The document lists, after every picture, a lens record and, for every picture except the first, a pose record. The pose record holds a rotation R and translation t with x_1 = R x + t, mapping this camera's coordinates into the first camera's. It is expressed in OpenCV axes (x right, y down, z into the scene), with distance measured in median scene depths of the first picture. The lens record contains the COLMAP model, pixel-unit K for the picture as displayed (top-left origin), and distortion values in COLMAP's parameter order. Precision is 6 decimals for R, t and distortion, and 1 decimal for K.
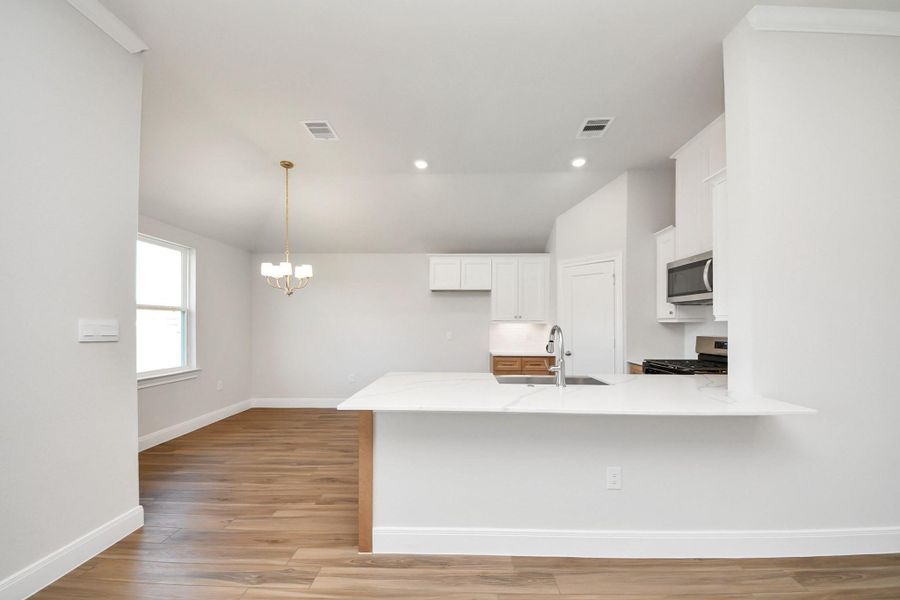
lens RADIAL K [[330.1, 0, 451.9], [0, 330.1, 323.5], [0, 0, 1]] dist [-0.001343, -0.000126]
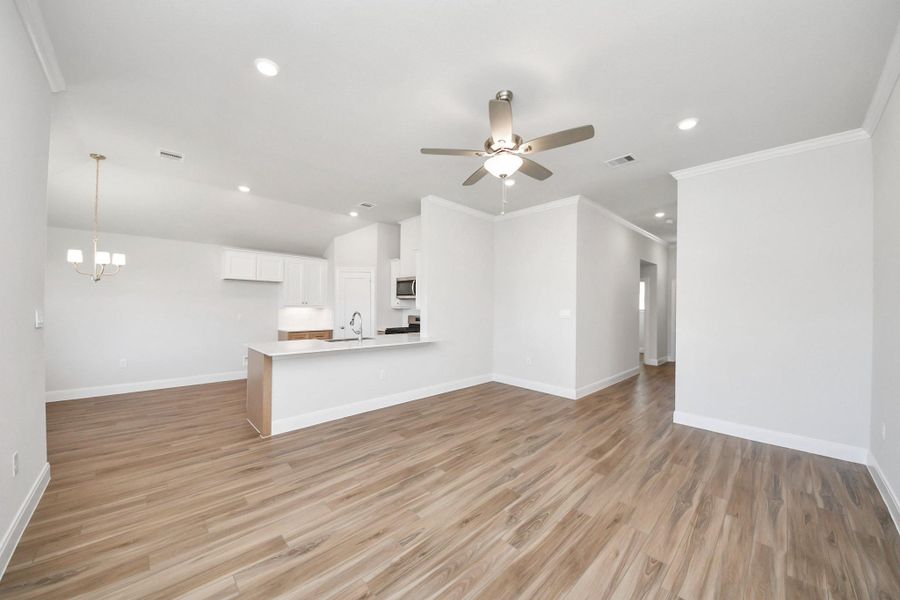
lens RADIAL K [[323.2, 0, 448.6], [0, 323.2, 303.4], [0, 0, 1]] dist [-0.000349, -0.000018]
pose [[0.706954, 0.012145, 0.707155, -0.456118], [-0.013783, 0.999899, -0.003394, -0.030352], [-0.707125, -0.007348, 0.707050, -0.539991]]
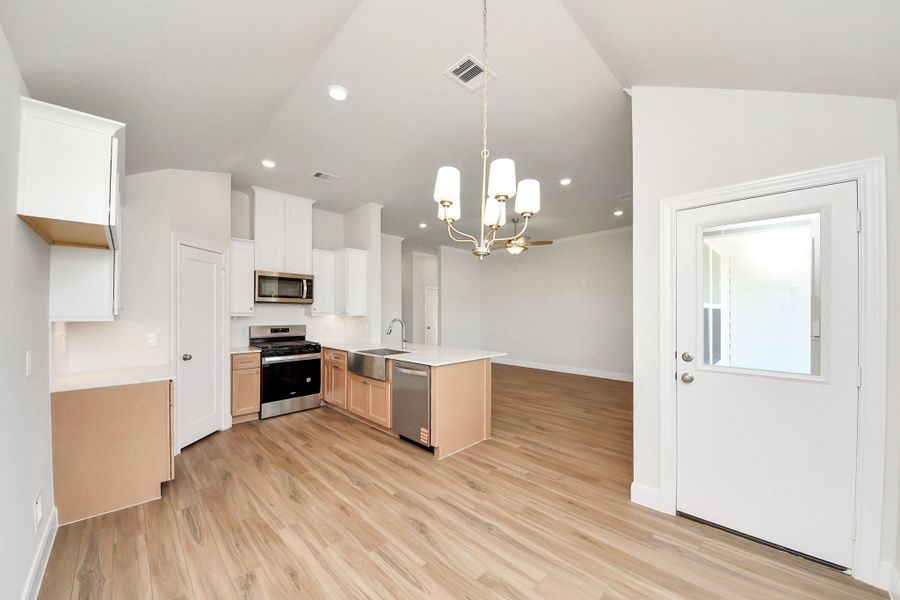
lens RADIAL K [[336.5, 0, 455.5], [0, 336.5, 303.3], [0, 0, 1]] dist [0.014070, -0.000047]
pose [[-0.724929, 0.008783, 0.688767, -0.818474], [0.006994, 0.999961, -0.005390, -0.039908], [-0.688788, 0.000910, -0.724963, 1.410988]]
